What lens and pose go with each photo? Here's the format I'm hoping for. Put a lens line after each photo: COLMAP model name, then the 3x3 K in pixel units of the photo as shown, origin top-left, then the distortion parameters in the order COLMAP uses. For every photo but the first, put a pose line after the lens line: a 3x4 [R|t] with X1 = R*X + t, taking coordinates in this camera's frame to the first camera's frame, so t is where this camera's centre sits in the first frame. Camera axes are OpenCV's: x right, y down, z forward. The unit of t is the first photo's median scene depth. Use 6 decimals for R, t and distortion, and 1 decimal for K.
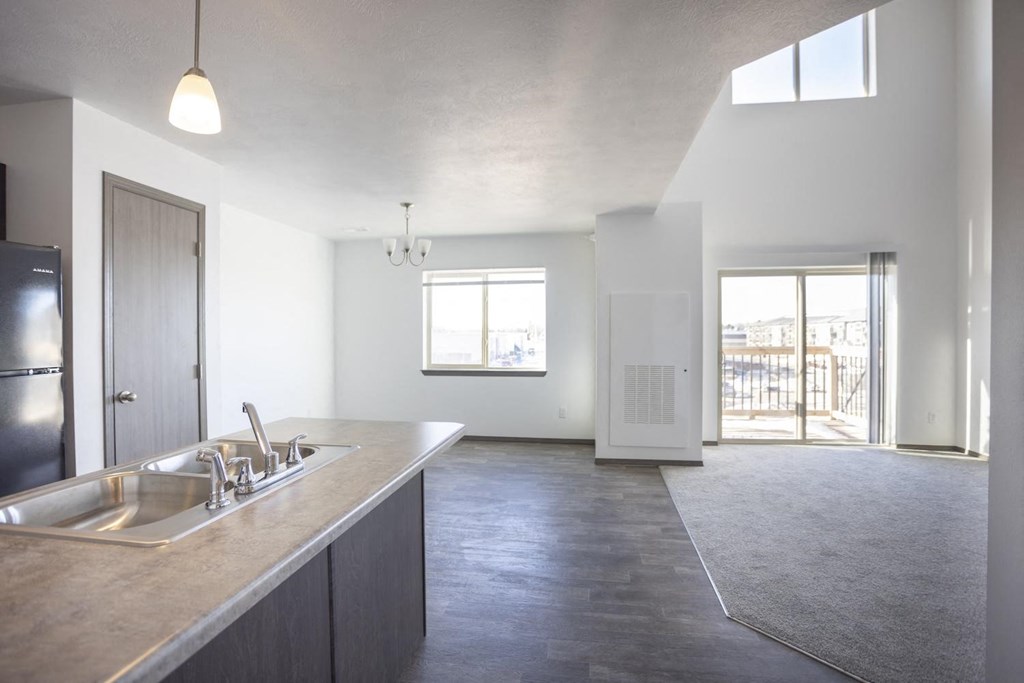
lens RADIAL K [[509.0, 0, 507.6], [0, 509.0, 339.5], [0, 0, 1]] dist [-0.074052, 0.029941]
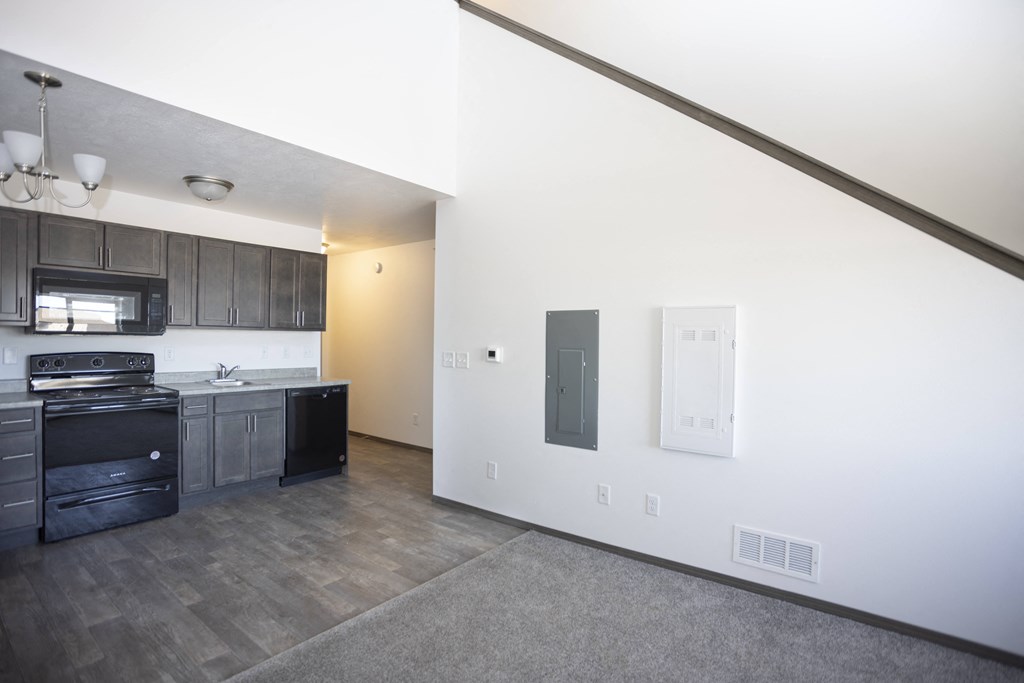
lens RADIAL K [[509.0, 0, 507.6], [0, 509.0, 339.5], [0, 0, 1]] dist [-0.074052, 0.029941]
pose [[0.880900, 0.019865, -0.472886, 0.567596], [-0.020951, 0.999776, 0.002971, -0.021623], [0.472839, 0.007290, 0.881119, 0.383893]]
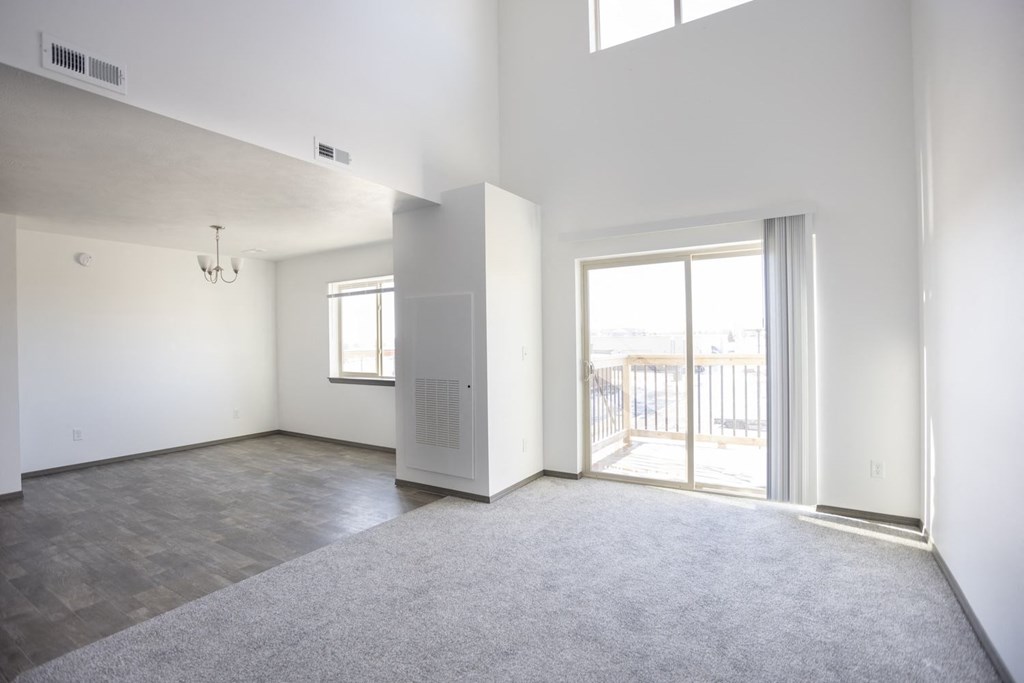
lens RADIAL K [[499.2, 0, 504.1], [0, 499.2, 341.0], [0, 0, 1]] dist [-0.073995, 0.026507]
pose [[0.921609, -0.008611, -0.388024, 0.661687], [0.008982, 0.999959, -0.000859, -0.012400], [0.388015, -0.002694, 0.921649, 0.232186]]
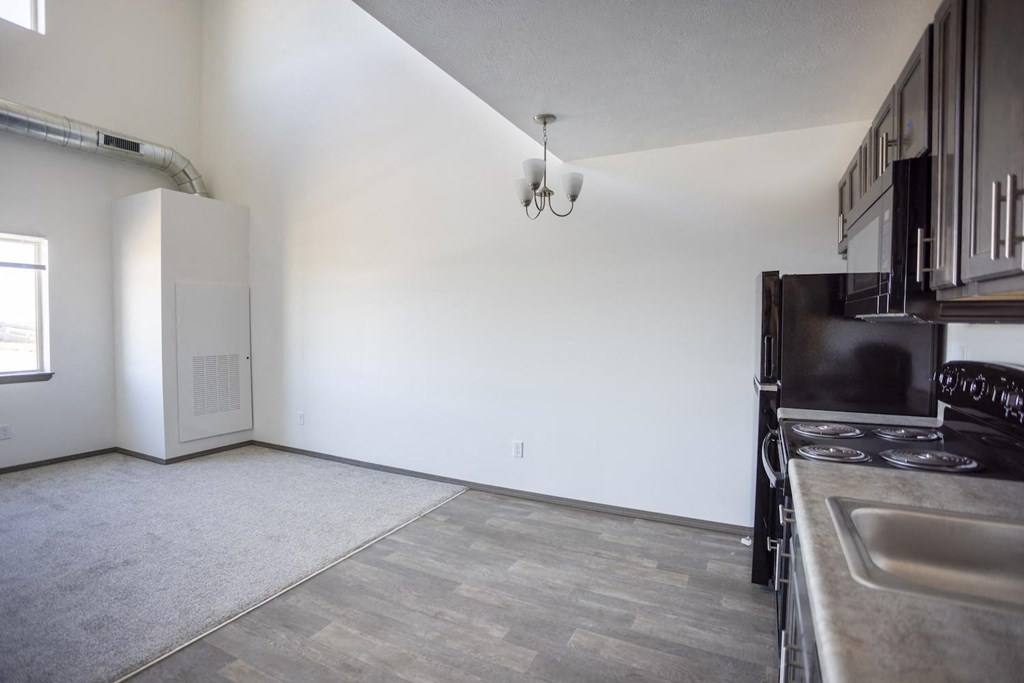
lens RADIAL K [[509.0, 0, 507.6], [0, 509.0, 339.5], [0, 0, 1]] dist [-0.074052, 0.029941]
pose [[-0.954156, -0.013355, 0.299011, -0.087268], [-0.000062, 0.999013, 0.044422, -0.018864], [-0.299309, 0.042367, -0.953215, 1.077244]]
